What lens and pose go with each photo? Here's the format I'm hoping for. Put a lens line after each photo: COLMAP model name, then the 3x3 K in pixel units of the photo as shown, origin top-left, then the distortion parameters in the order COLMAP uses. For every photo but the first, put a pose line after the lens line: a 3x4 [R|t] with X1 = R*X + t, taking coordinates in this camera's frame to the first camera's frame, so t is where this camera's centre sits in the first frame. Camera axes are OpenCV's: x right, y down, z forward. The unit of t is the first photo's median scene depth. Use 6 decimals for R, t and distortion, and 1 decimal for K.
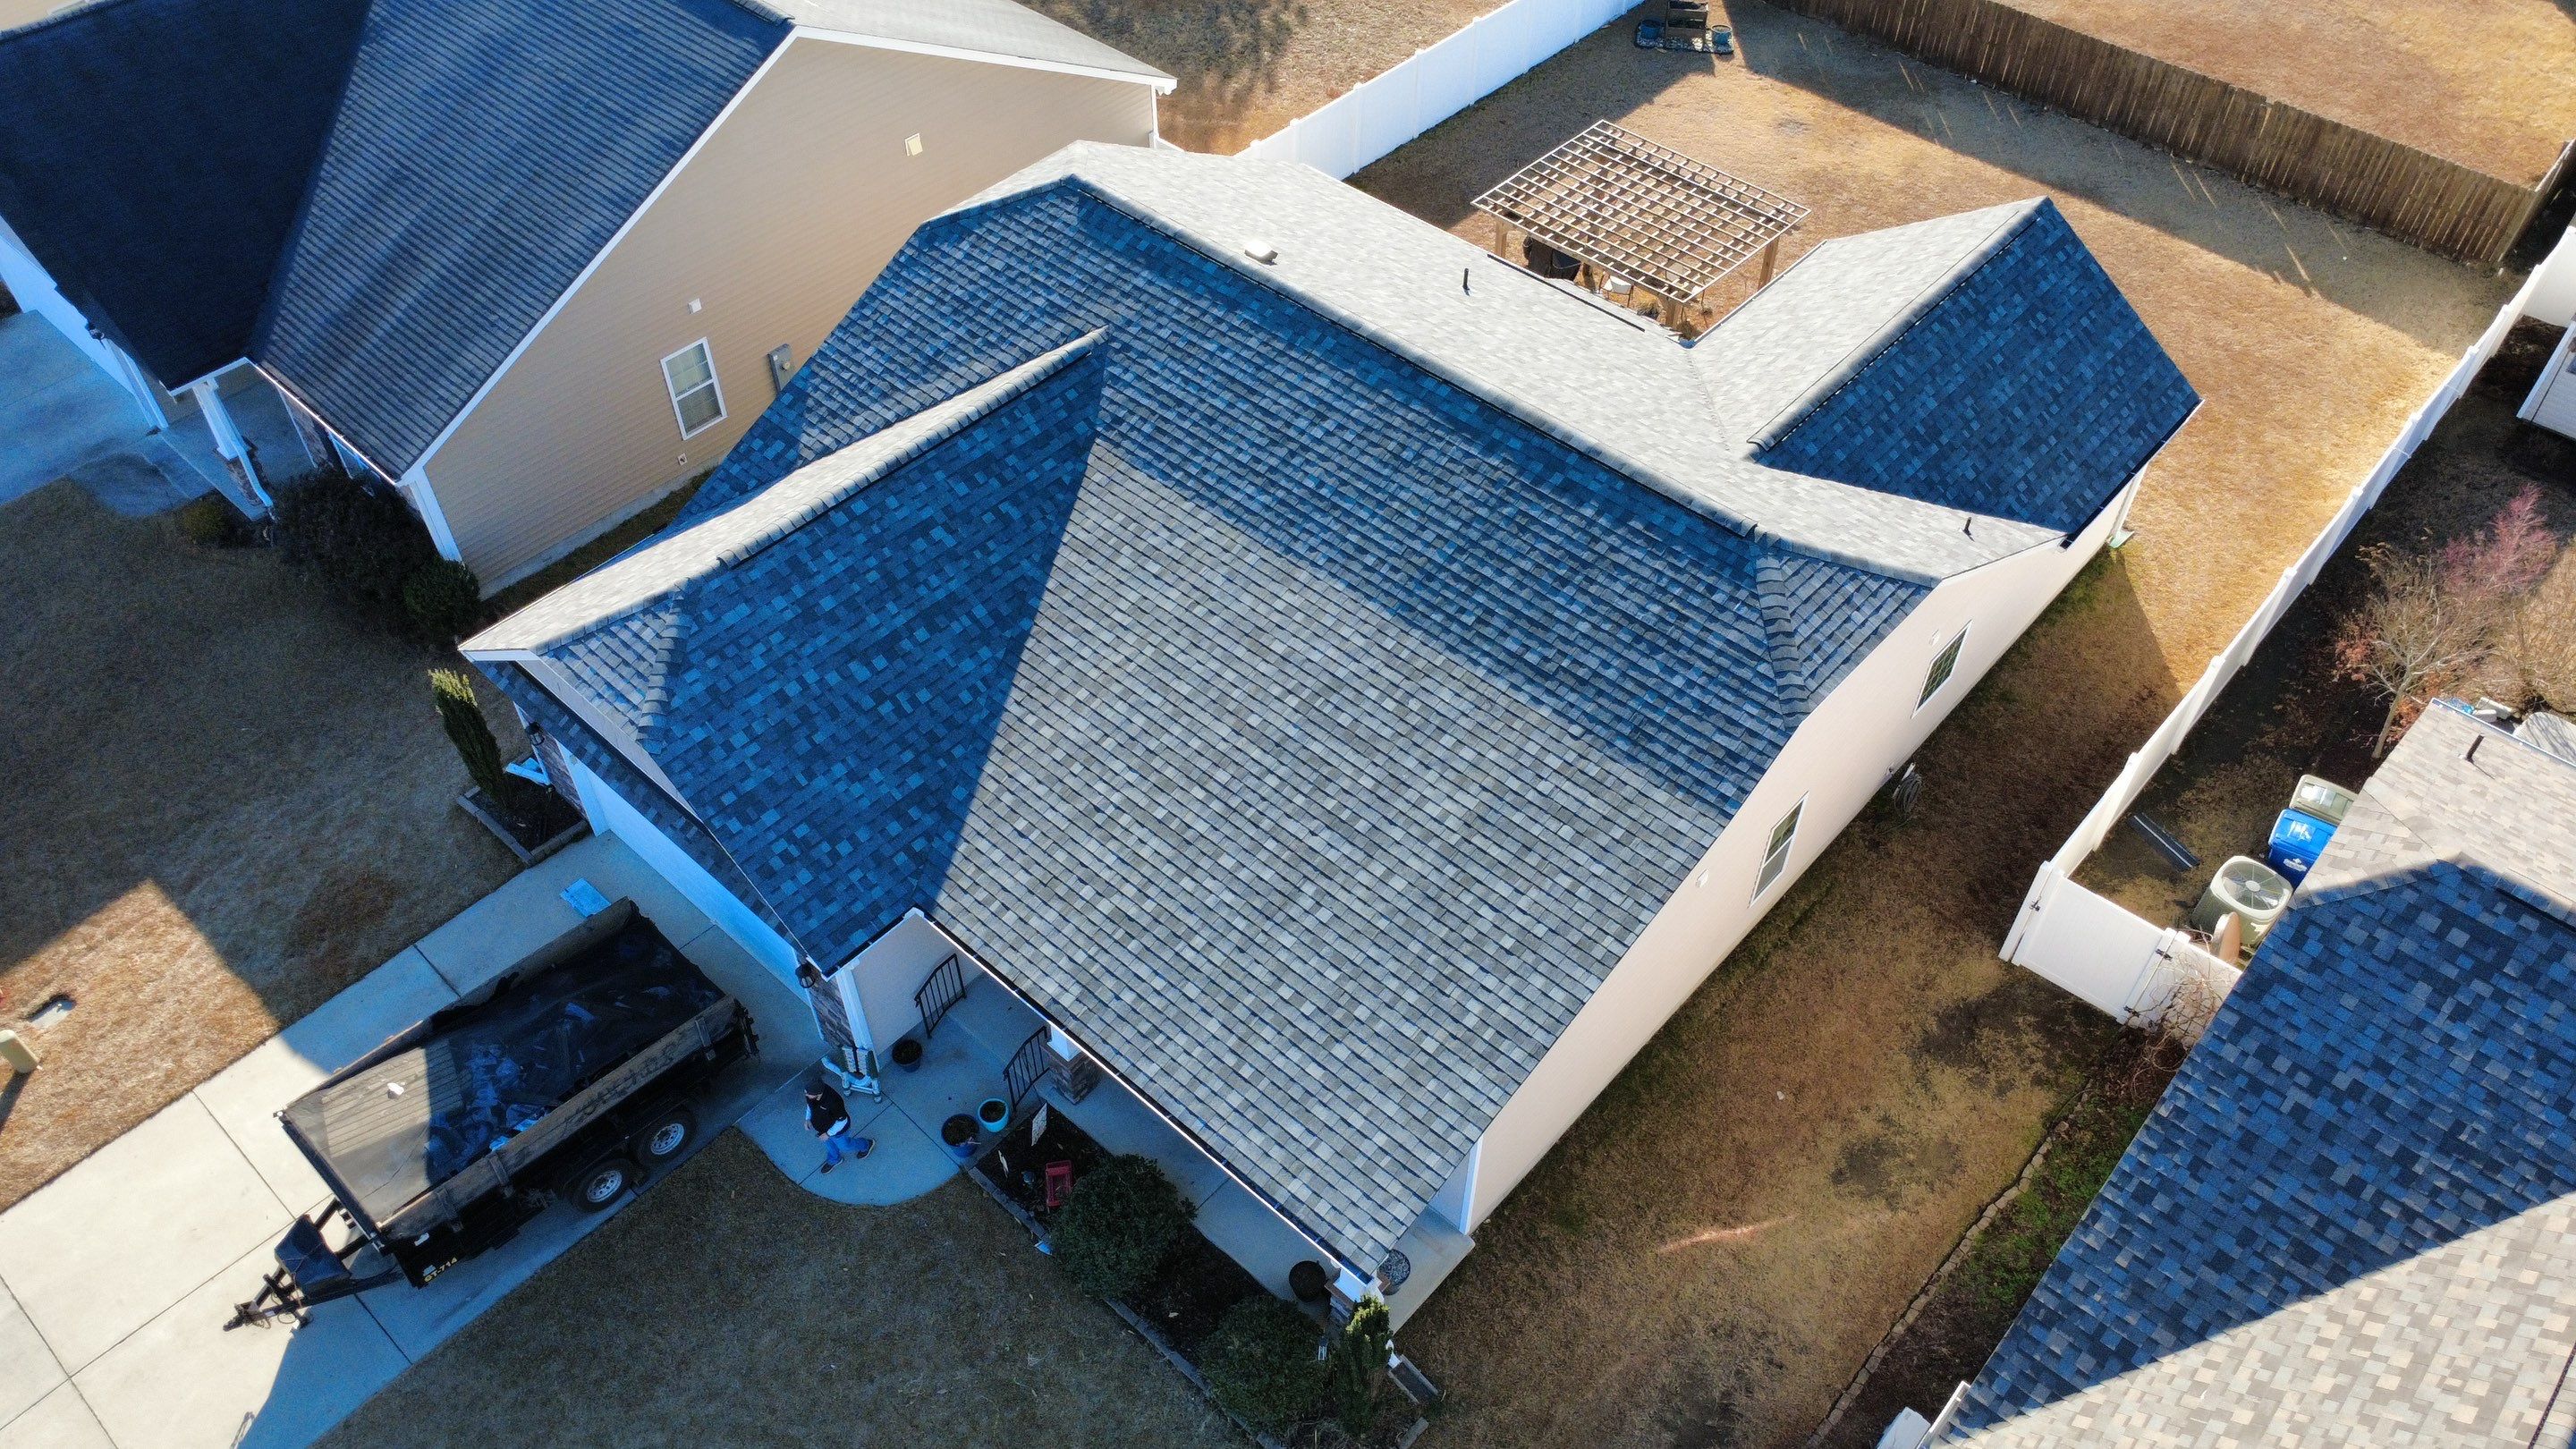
lens RADIAL K [[1830.6, 0, 1270.9], [0, 1830.6, 720.5], [0, 0, 1]] dist [-0.008052, 0.005795]
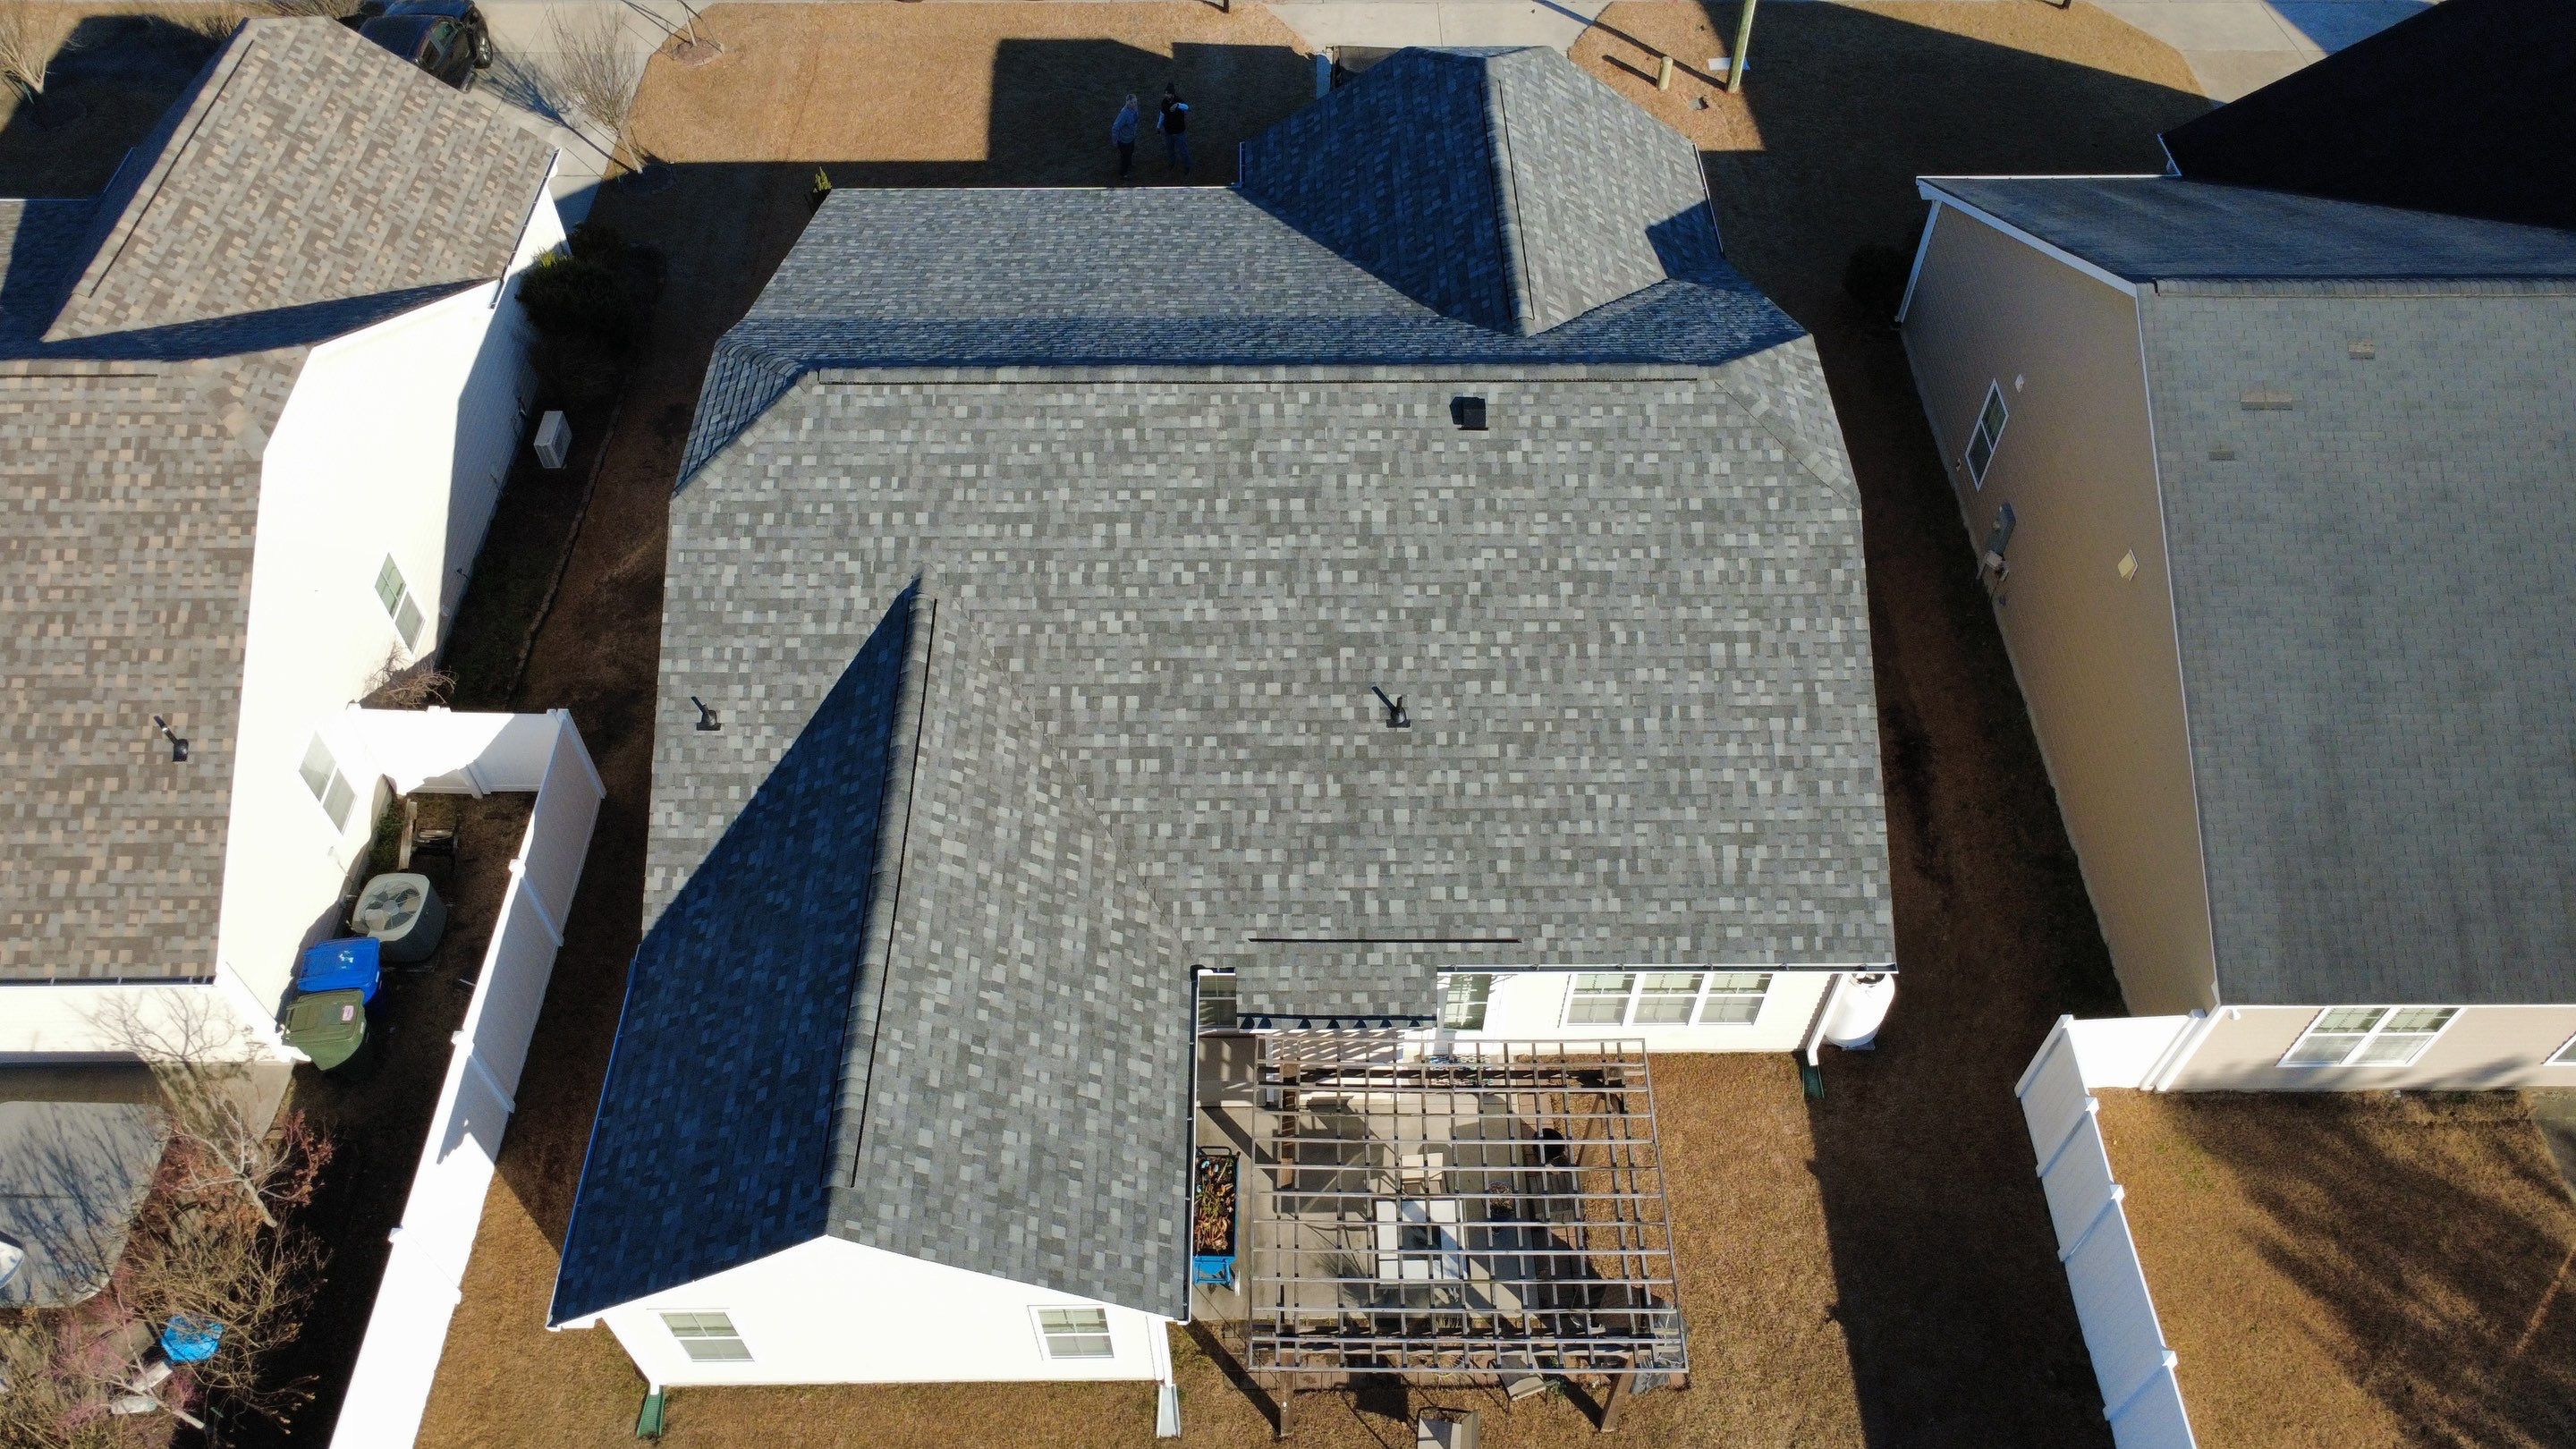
lens RADIAL K [[1830.6, 0, 1303.6], [0, 1830.6, 726.0], [0, 0, 1]] dist [-0.008052, 0.005795]
pose [[-0.725109, 0.533282, -0.435692, 0.557364], [-0.507105, 0.014545, 0.861762, -1.033752], [0.465899, 0.845812, 0.259883, 0.888984]]
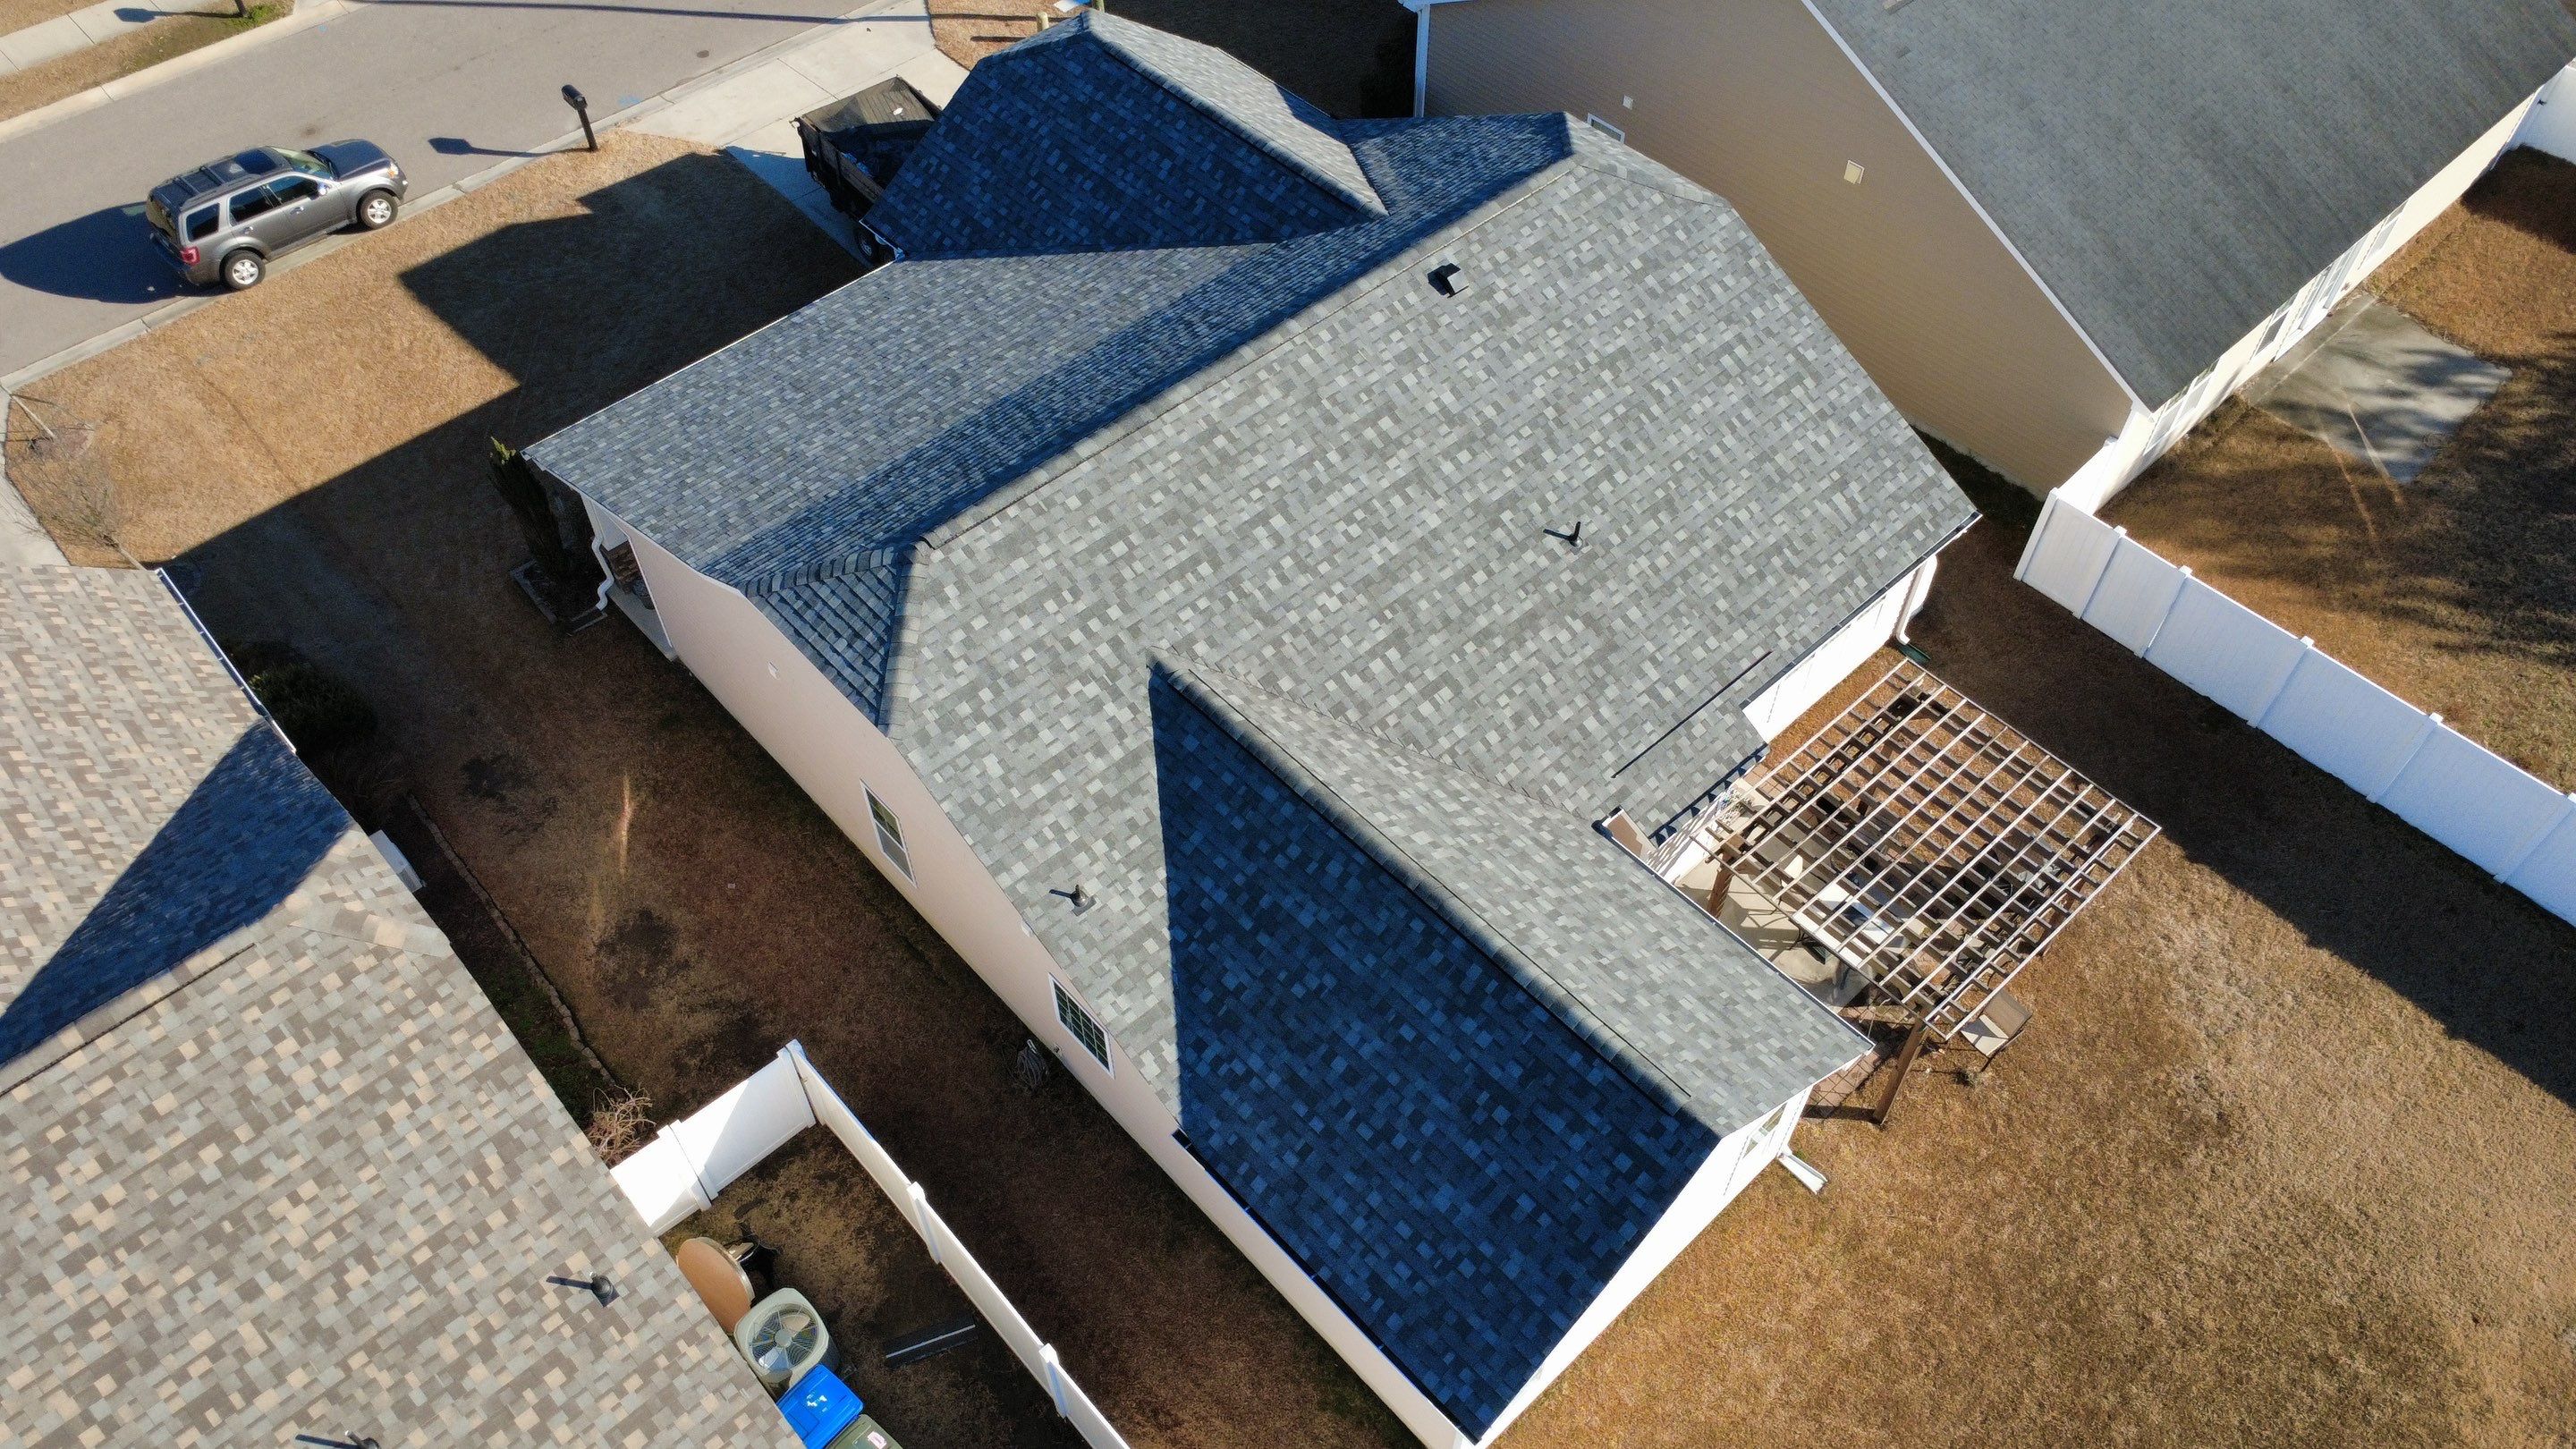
lens RADIAL K [[1830.6, 0, 1293.6], [0, 1830.6, 714.3], [0, 0, 1]] dist [-0.008052, 0.005795]
pose [[-0.080942, 0.772024, -0.630419, 0.833412], [-0.724833, 0.388554, 0.568896, -0.688212], [0.684153, 0.502996, 0.528138, 0.562037]]
